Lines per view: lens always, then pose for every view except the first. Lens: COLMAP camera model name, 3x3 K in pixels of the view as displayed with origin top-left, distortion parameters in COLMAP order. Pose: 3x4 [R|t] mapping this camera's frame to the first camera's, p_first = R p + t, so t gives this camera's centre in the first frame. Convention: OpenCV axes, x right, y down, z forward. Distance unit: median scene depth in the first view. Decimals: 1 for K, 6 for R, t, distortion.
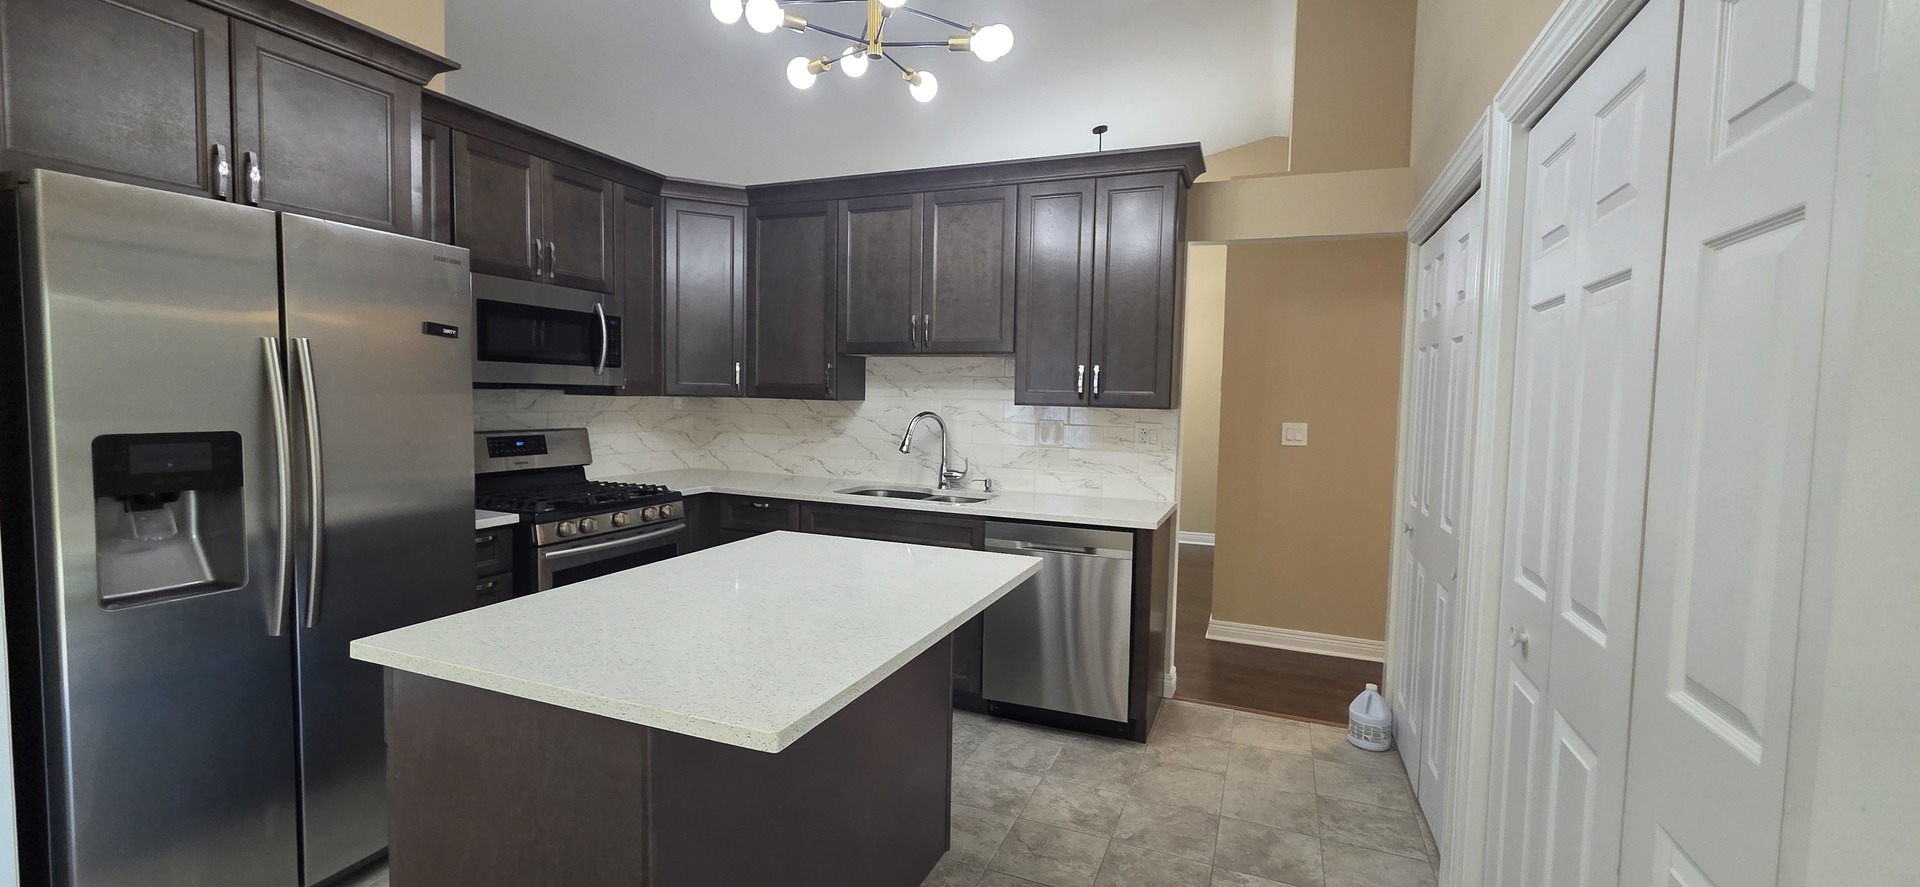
lens RADIAL K [[769.4, 0, 959.9], [0, 769.4, 437.0], [0, 0, 1]] dist [0.000733, -0.000304]
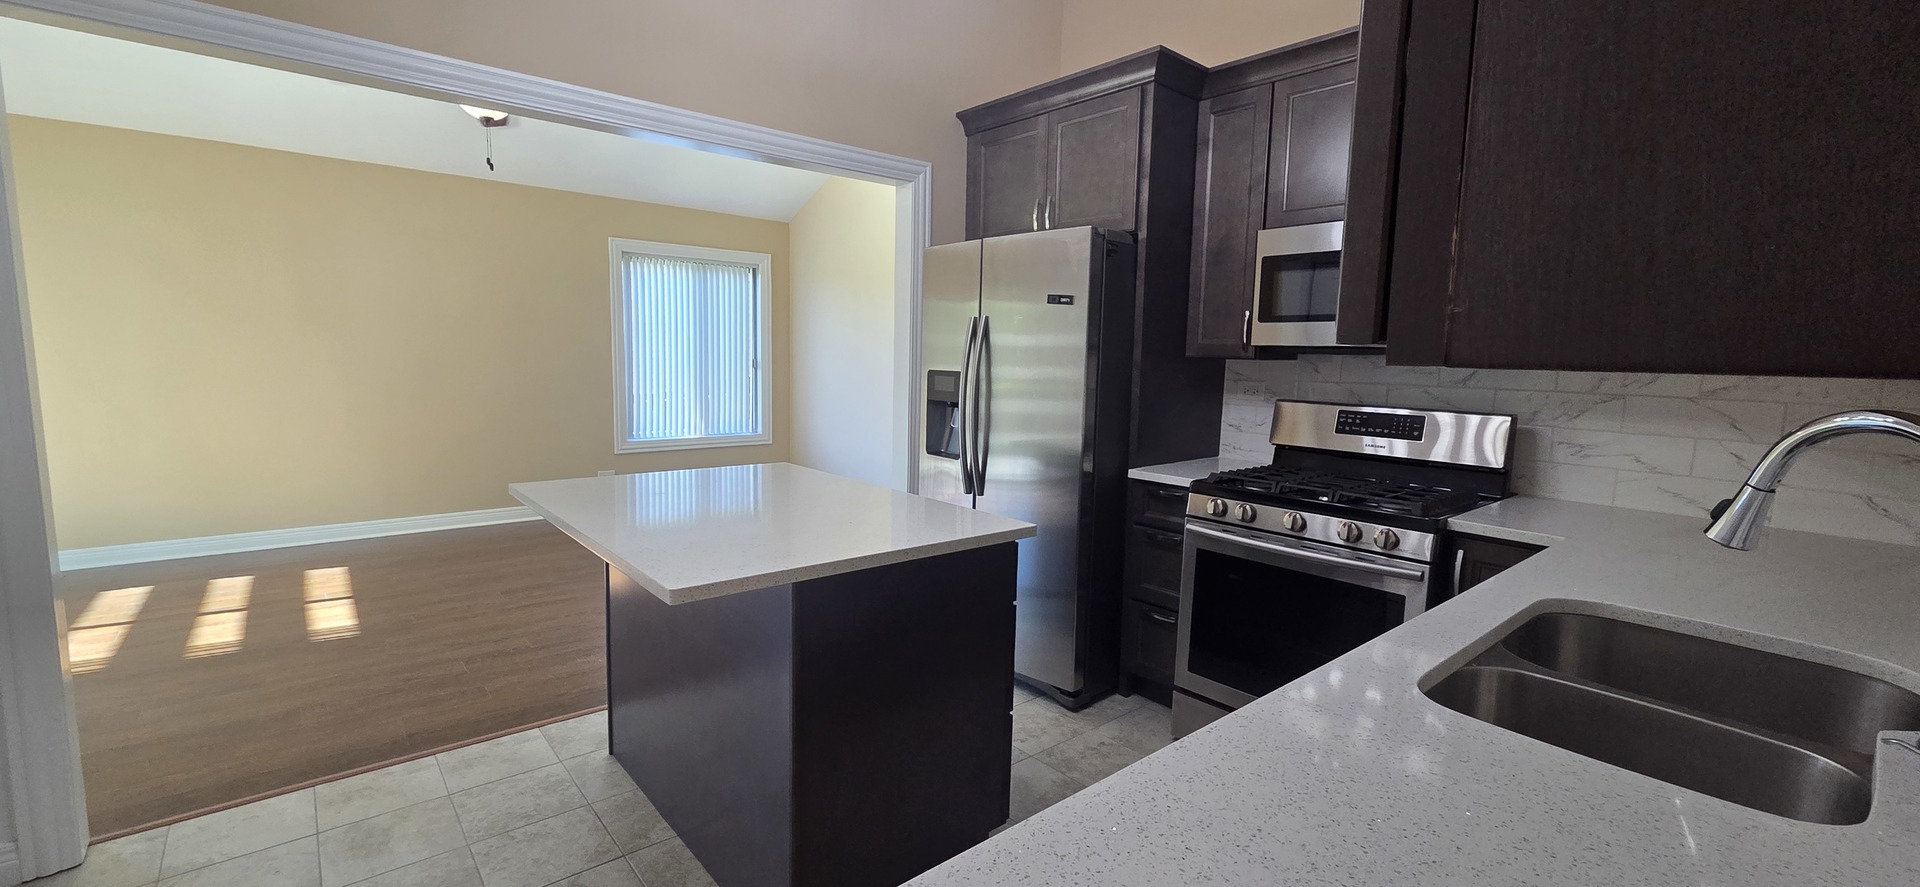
lens RADIAL K [[769.4, 0, 957.7], [0, 769.4, 440.8], [0, 0, 1]] dist [0.000733, -0.000304]
pose [[-0.440307, 0.071146, -0.895024, 0.471194], [-0.081452, 0.989580, 0.118733, -0.042813], [0.894145, 0.125181, -0.429924, 1.274231]]
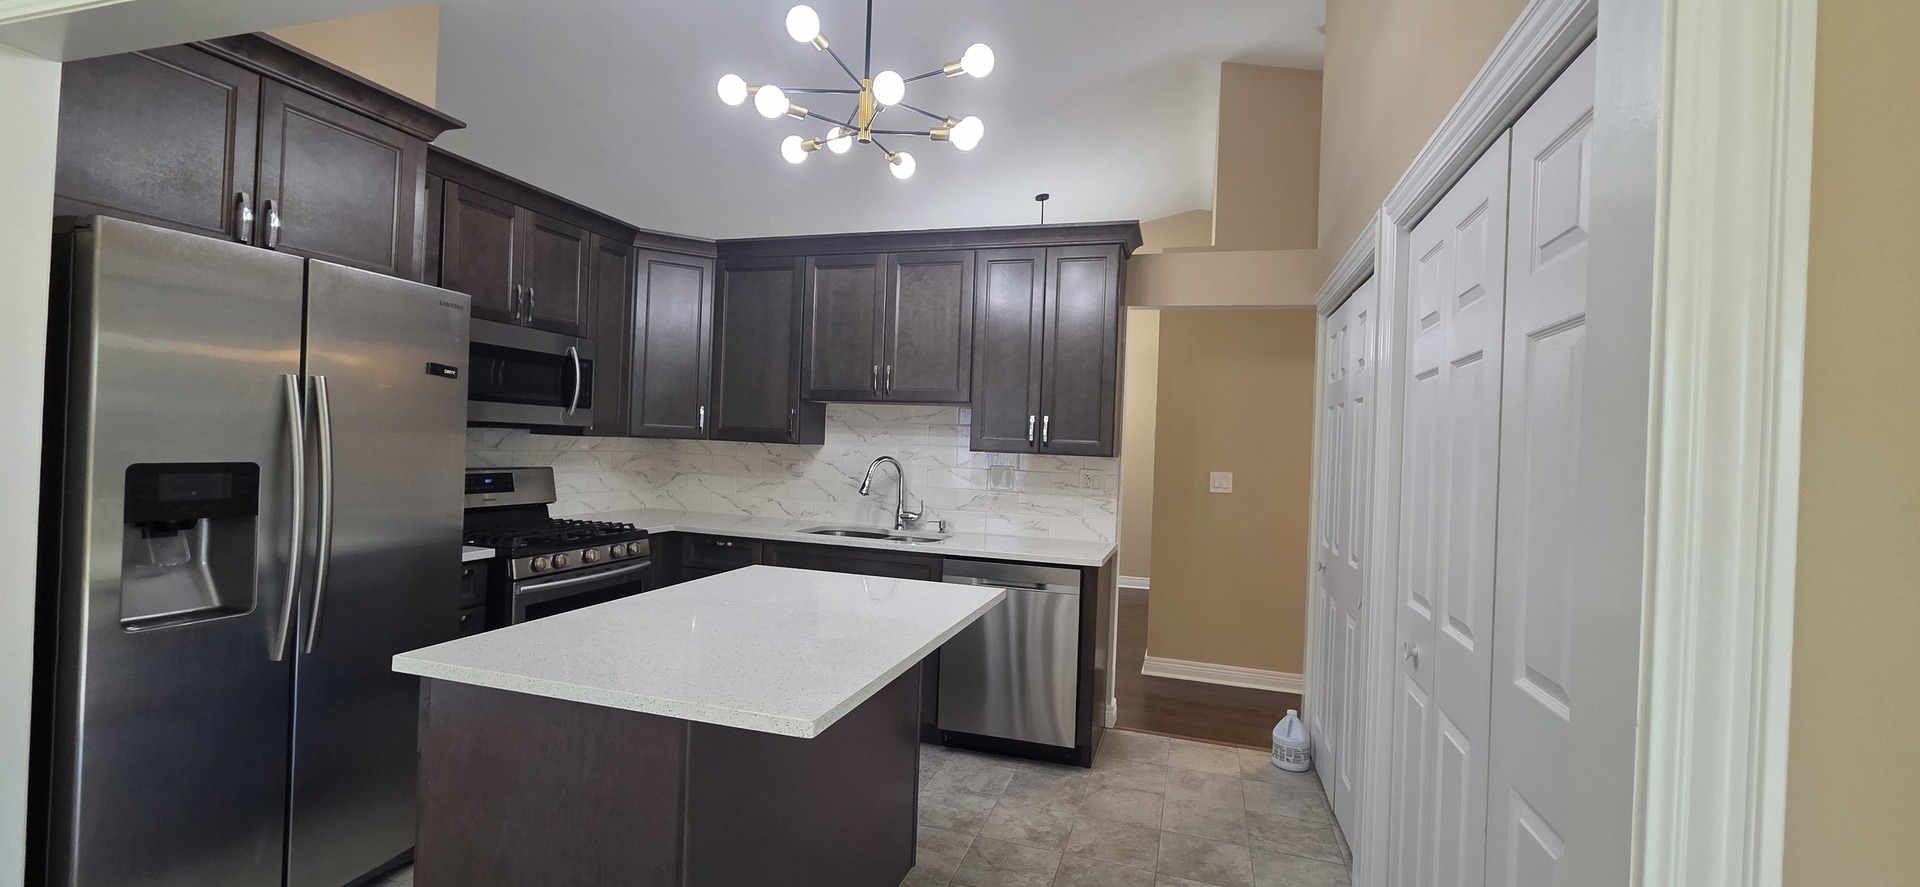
lens RADIAL K [[769.4, 0, 957.7], [0, 769.4, 437.3], [0, 0, 1]] dist [0.000733, -0.000304]
pose [[0.996183, 0.017537, 0.085509, -0.052824], [-0.012281, 0.998025, -0.061606, 0.007973], [-0.086420, 0.060321, 0.994431, -0.095393]]
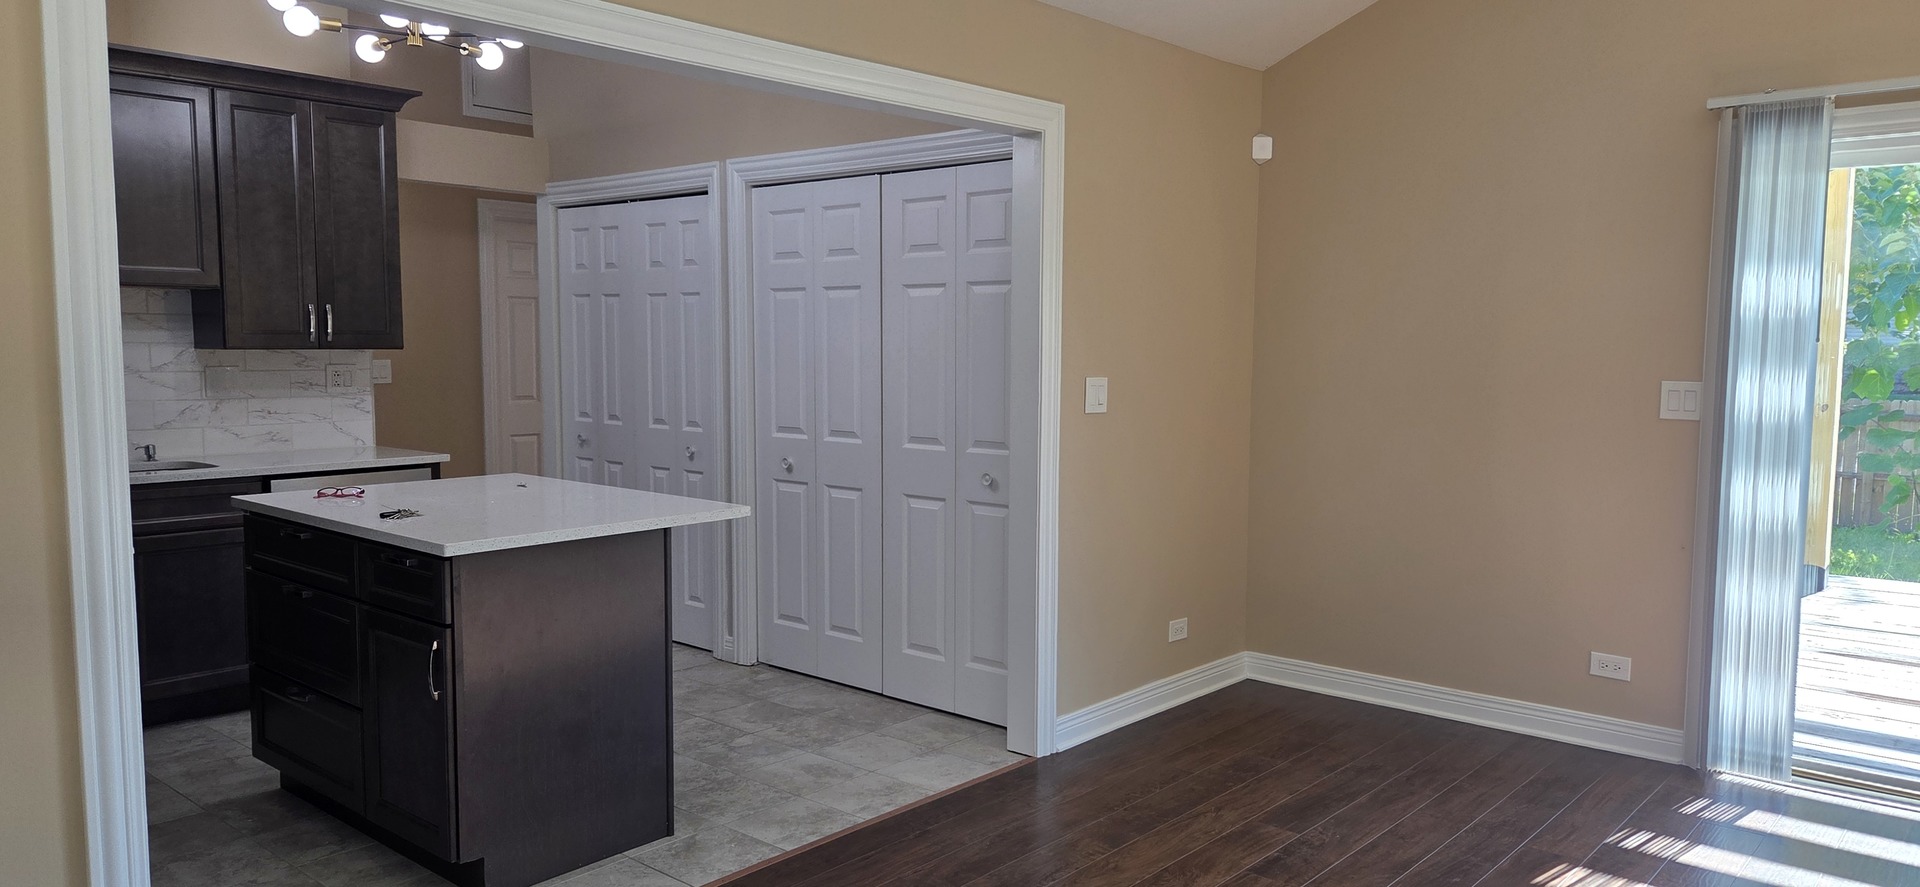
lens RADIAL K [[1304.2, 0, 956.1], [0, 1304.2, 448.3], [0, 0, 1]] dist [0.057655, -0.024059]
pose [[0.329653, -0.099679, 0.938825, -1.462325], [0.056113, 0.994721, 0.085911, -0.017736], [-0.942433, 0.024359, 0.333506, -0.340946]]
